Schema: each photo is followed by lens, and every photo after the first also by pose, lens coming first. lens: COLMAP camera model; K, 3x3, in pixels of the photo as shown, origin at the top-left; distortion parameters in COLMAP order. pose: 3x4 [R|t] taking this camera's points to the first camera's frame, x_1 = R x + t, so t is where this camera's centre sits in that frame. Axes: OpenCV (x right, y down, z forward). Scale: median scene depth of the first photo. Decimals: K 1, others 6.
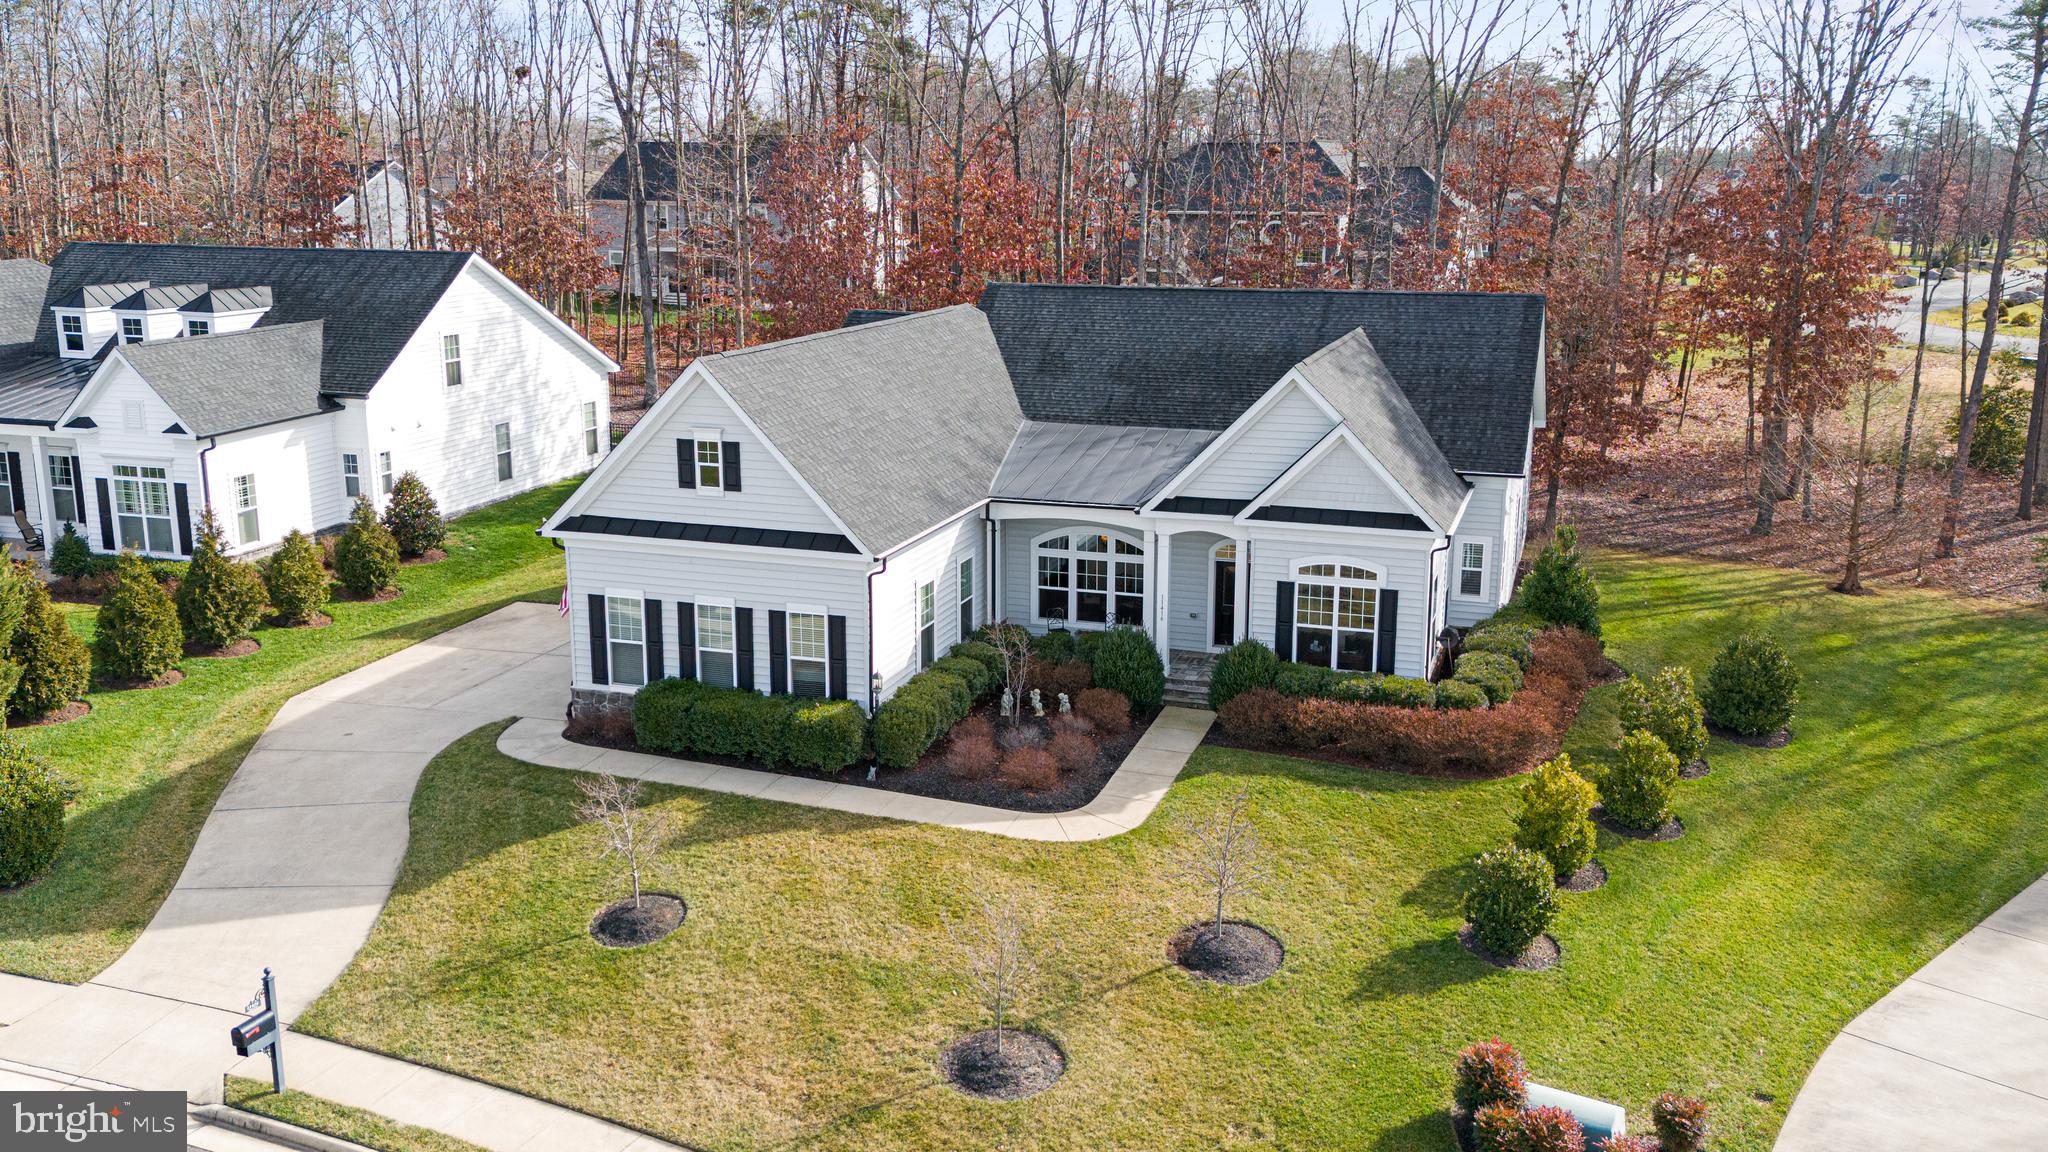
lens RADIAL K [[1592.0, 0, 1021.6], [0, 1592.0, 569.4], [0, 0, 1]] dist [0.010537, 0.001007]
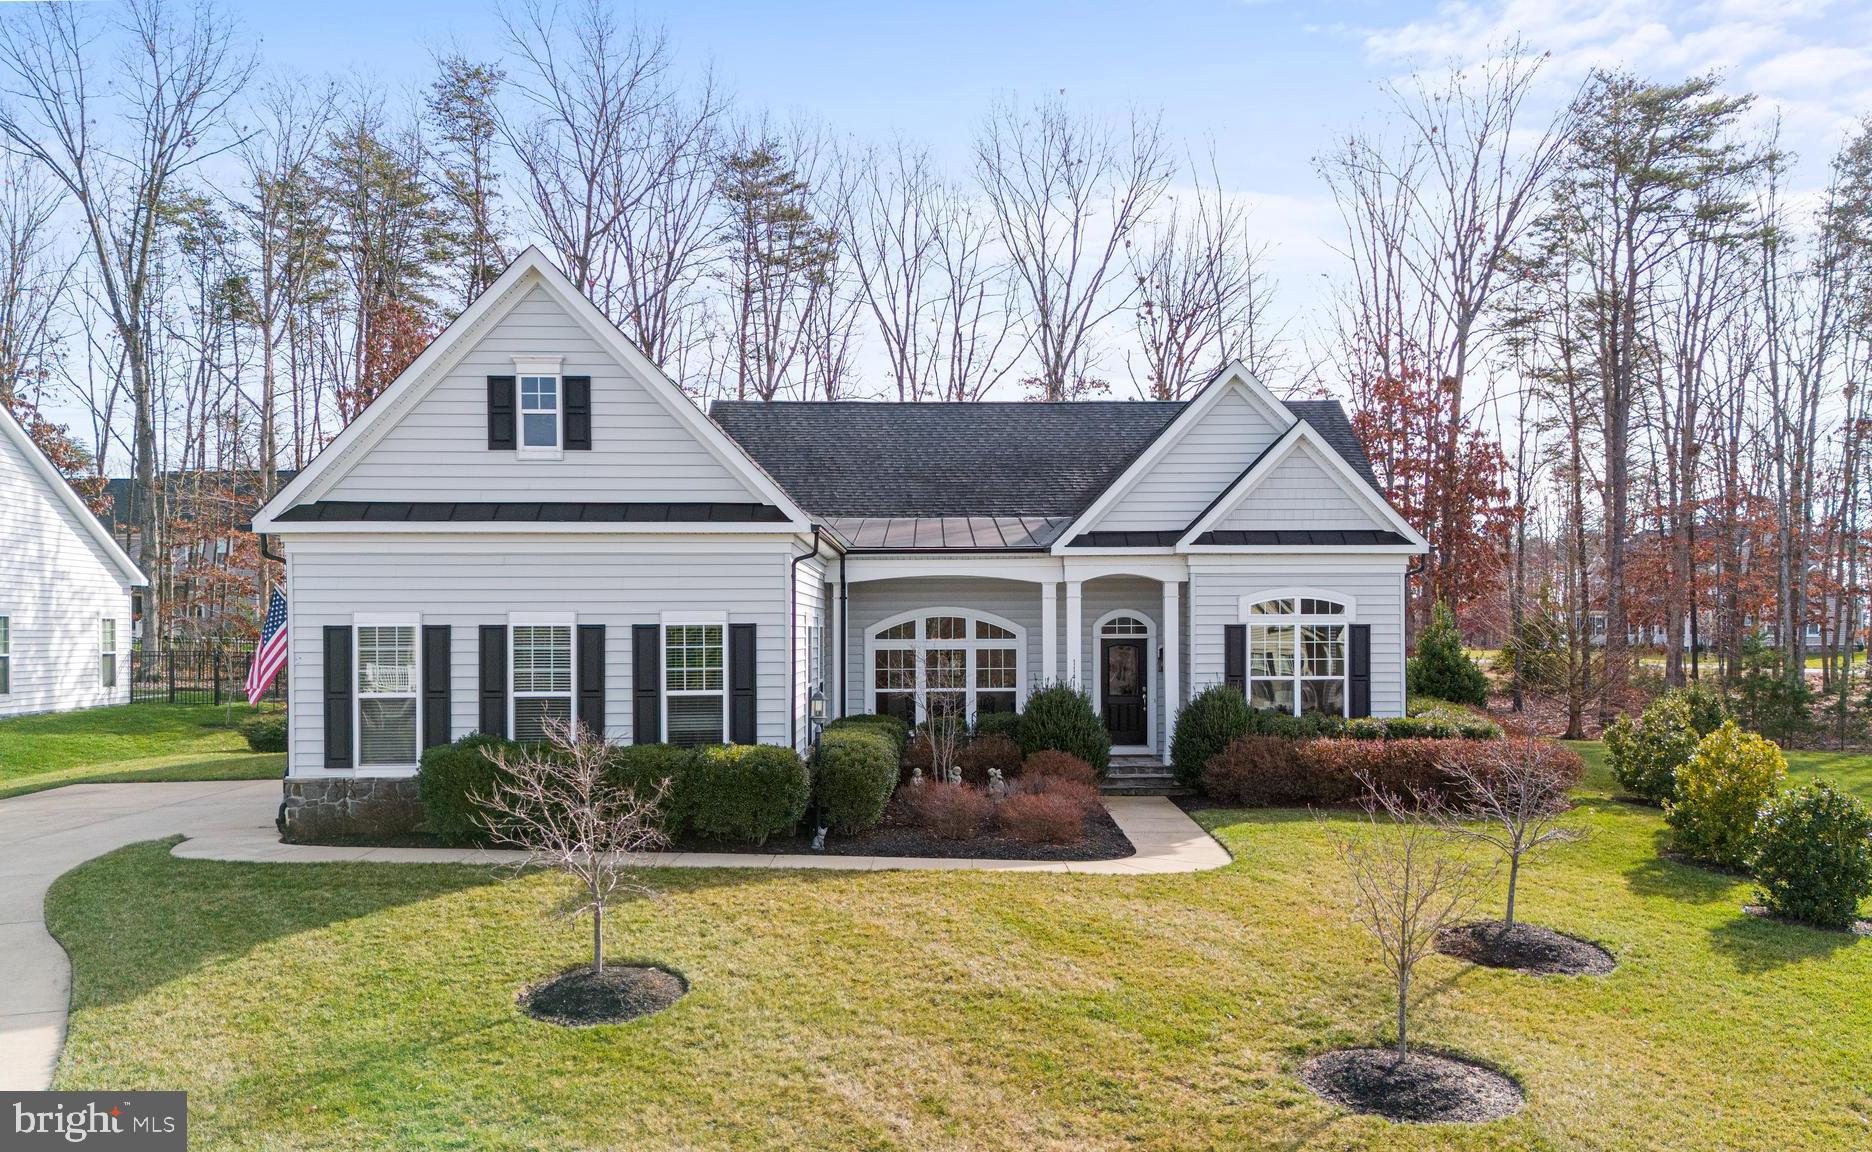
lens RADIAL K [[1516.9, 0, 981.8], [0, 1516.9, 688.3], [0, 0, 1]] dist [0.019091, 0.001543]
pose [[0.943260, -0.020108, 0.331447, -0.222706], [0.079107, 0.983034, -0.165490, 0.163659], [-0.322496, 0.182319, 0.928847, 0.335874]]
